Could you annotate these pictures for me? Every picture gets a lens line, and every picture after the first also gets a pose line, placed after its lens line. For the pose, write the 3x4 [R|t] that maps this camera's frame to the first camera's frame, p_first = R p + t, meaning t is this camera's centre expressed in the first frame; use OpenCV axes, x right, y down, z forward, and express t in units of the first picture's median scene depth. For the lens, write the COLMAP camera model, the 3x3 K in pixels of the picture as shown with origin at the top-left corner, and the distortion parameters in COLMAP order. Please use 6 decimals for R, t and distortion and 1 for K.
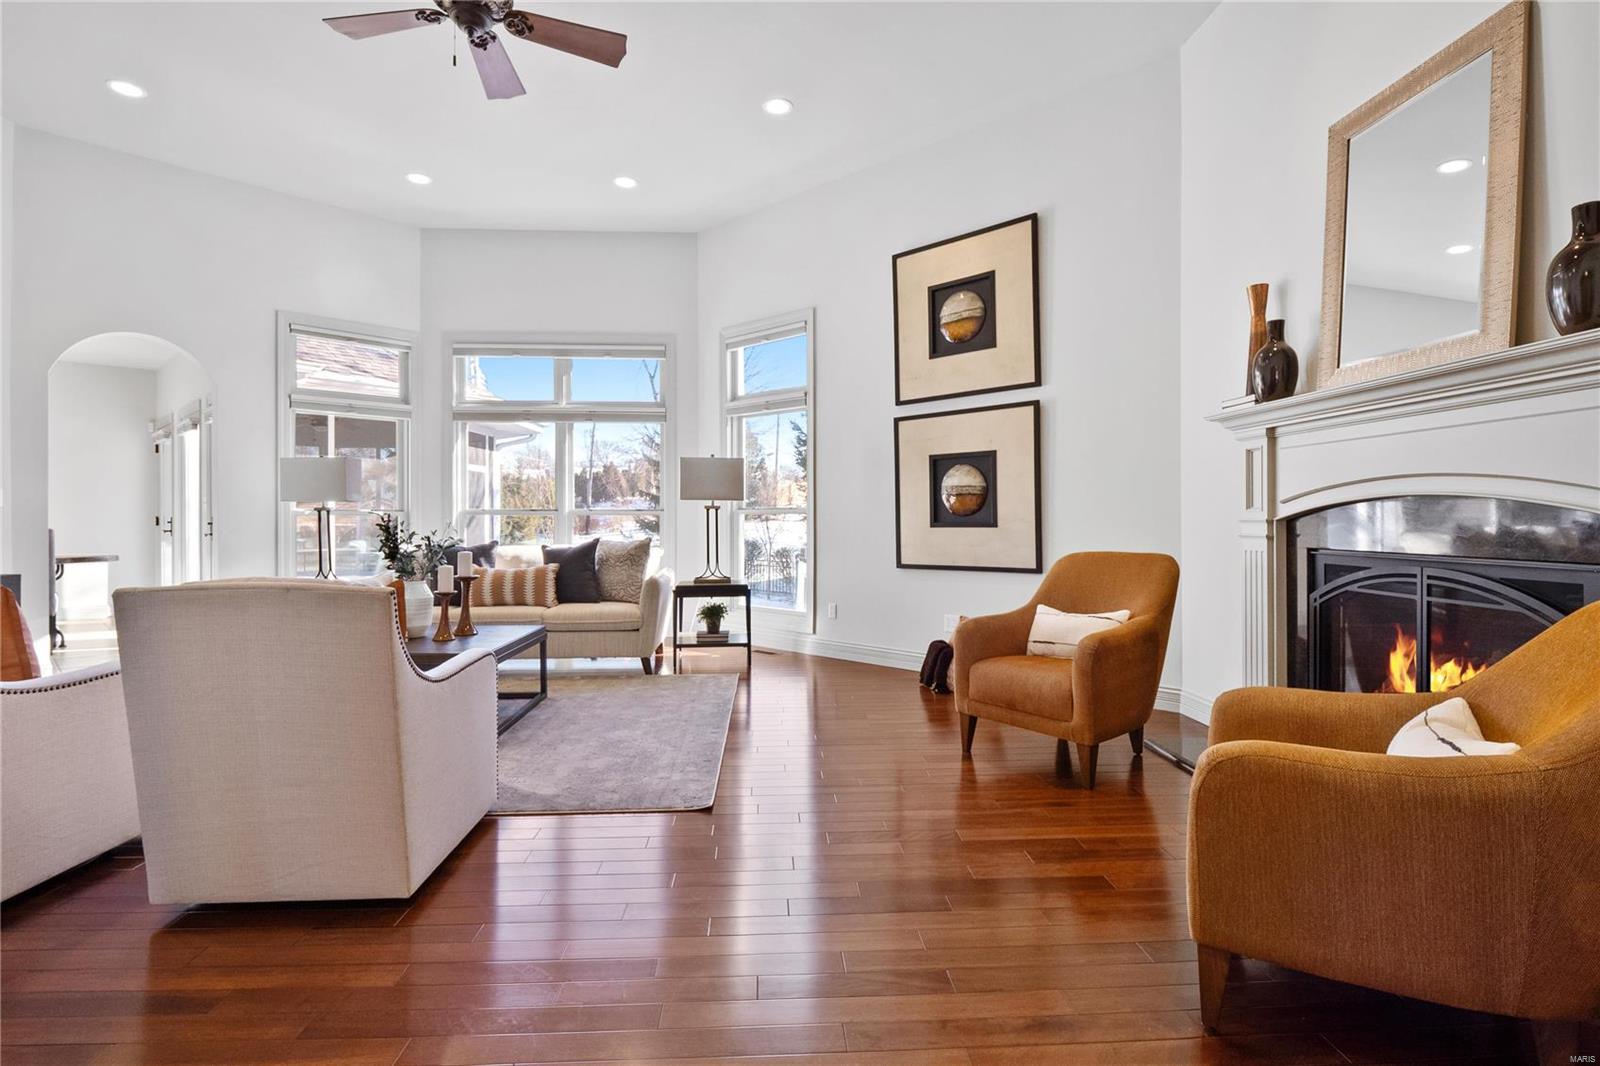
lens RADIAL K [[724.4, 0, 800.3], [0, 724.4, 508.2], [0, 0, 1]] dist [0.000116, -0.000038]
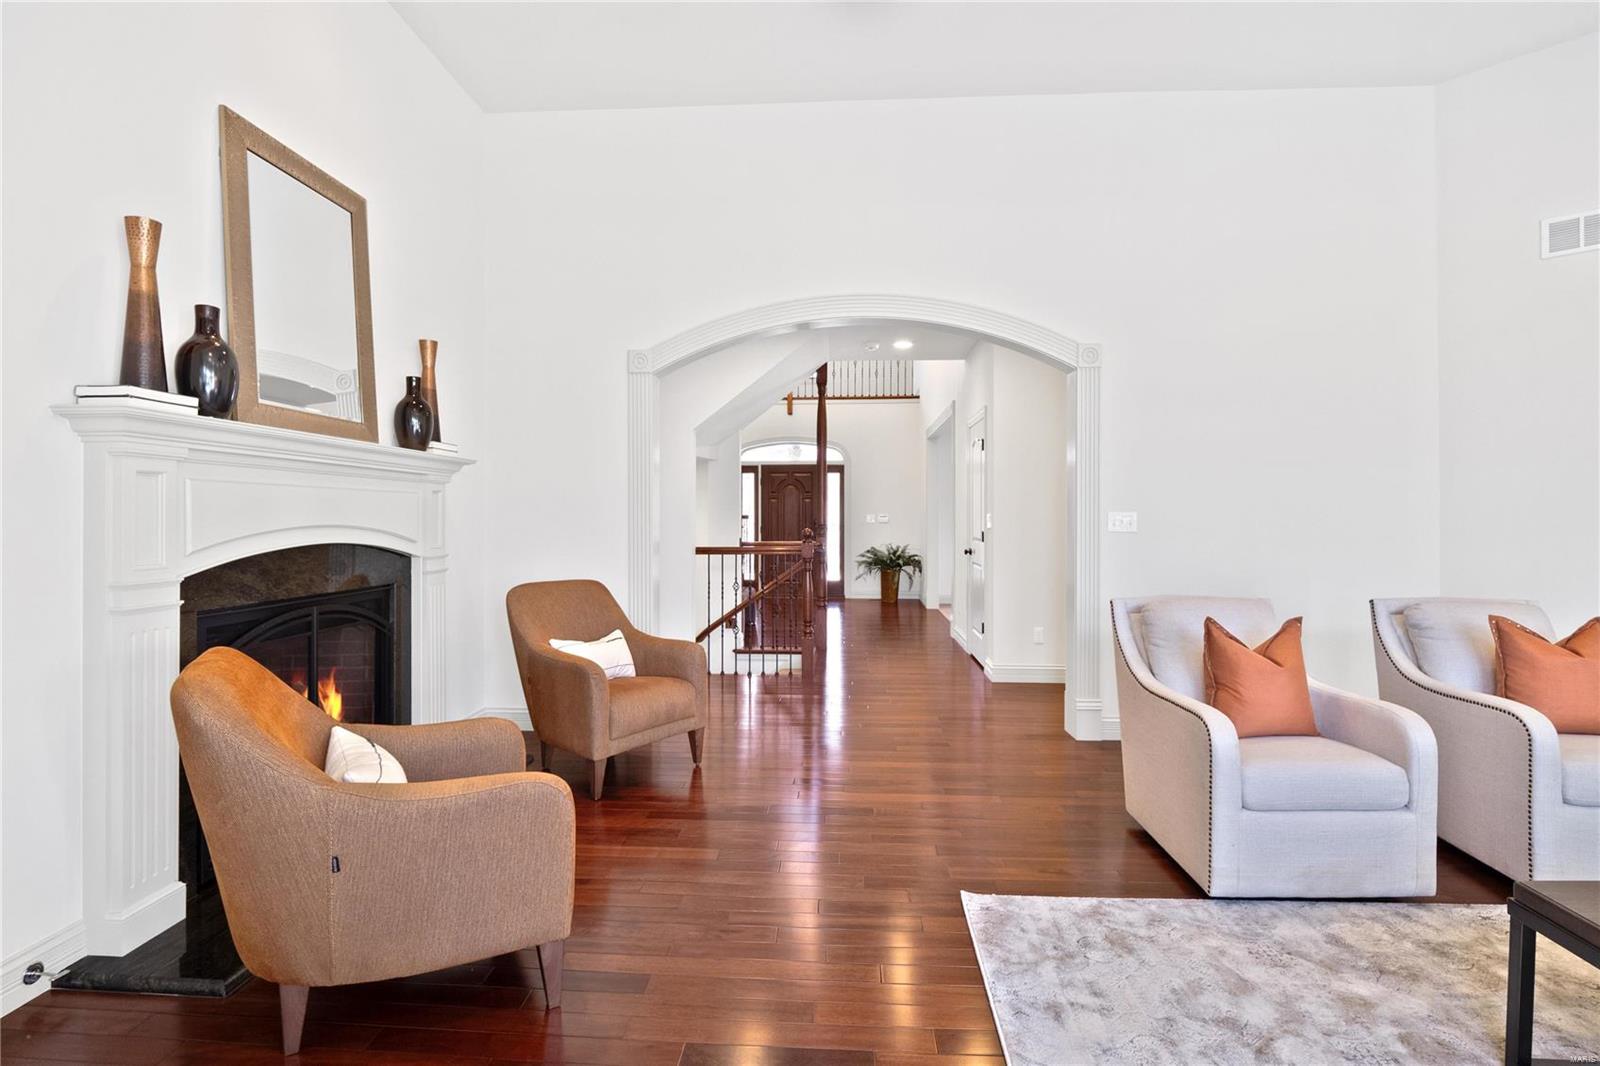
lens RADIAL K [[766.6, 0, 801.5], [0, 766.6, 513.5], [0, 0, 1]] dist [-0.005667, -0.000578]
pose [[-0.992420, 0.002727, 0.122863, -0.026675], [0.000811, 0.999877, -0.015644, -0.023607], [-0.122890, -0.015426, -0.992300, 1.128238]]
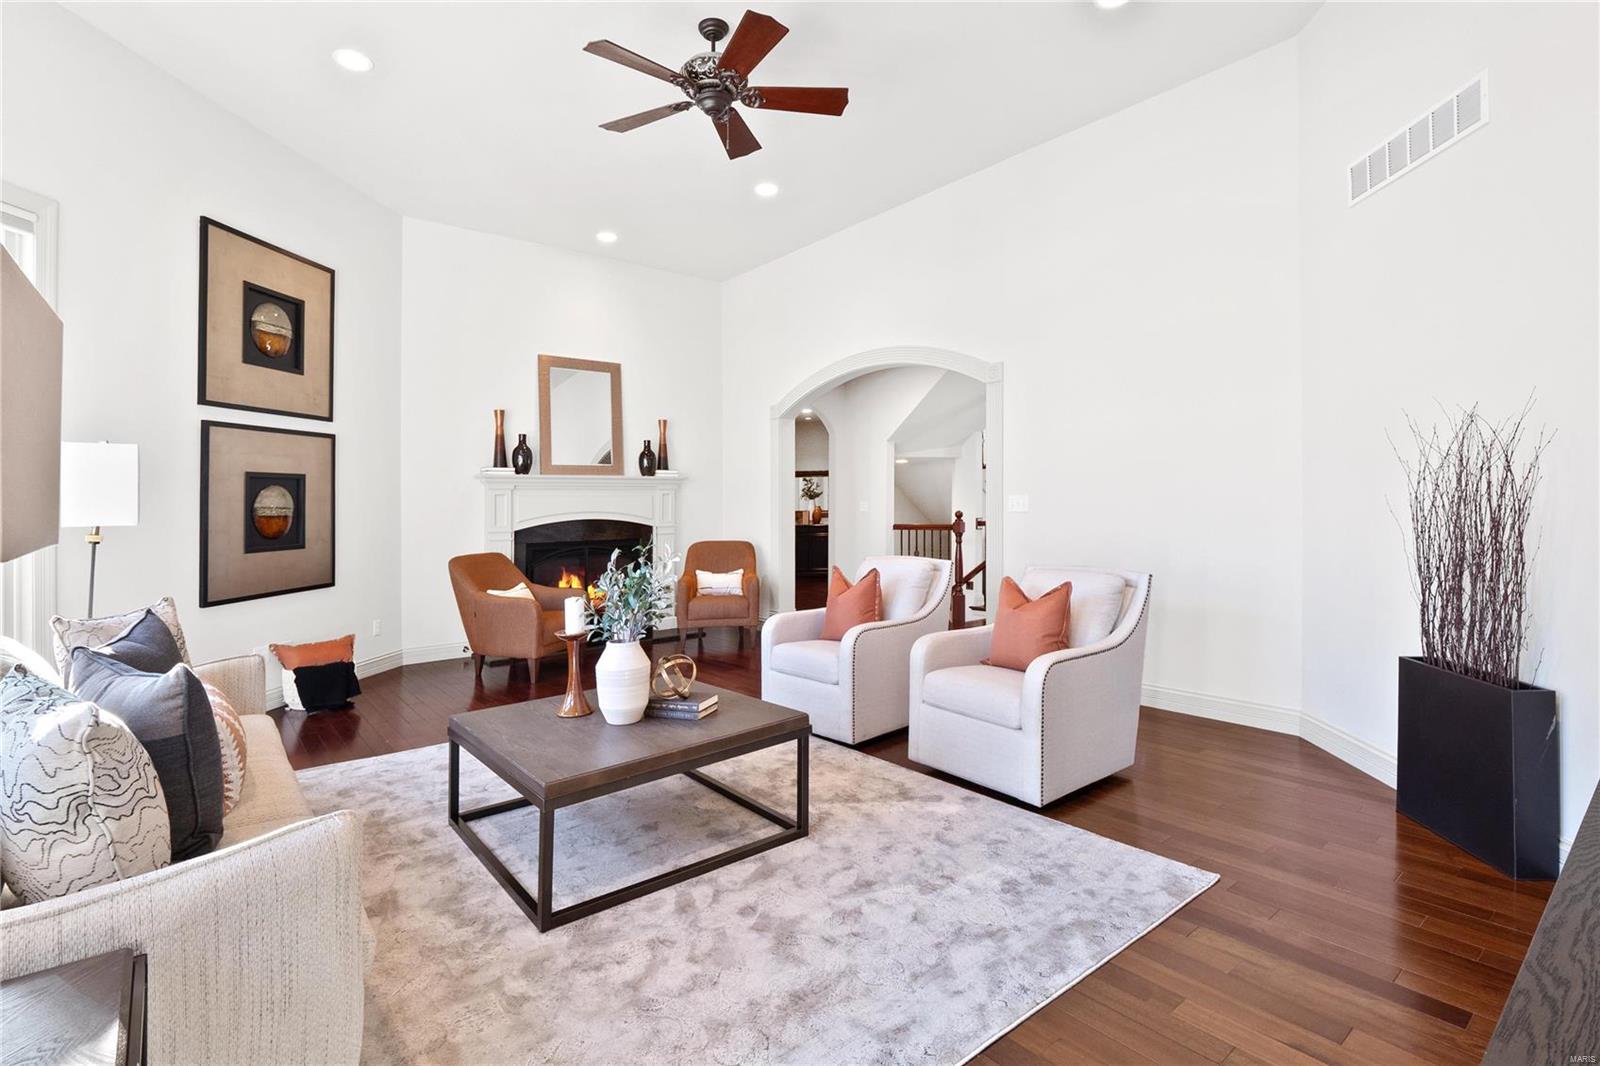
lens RADIAL K [[753.7, 0, 801.2], [0, 753.7, 473.6], [0, 0, 1]] dist [-0.002660, -0.000247]
pose [[-0.584500, 0.046639, 0.810052, -1.043640], [0.009724, 0.998678, -0.050483, -0.019551], [-0.811335, -0.021631, -0.584180, 1.074858]]
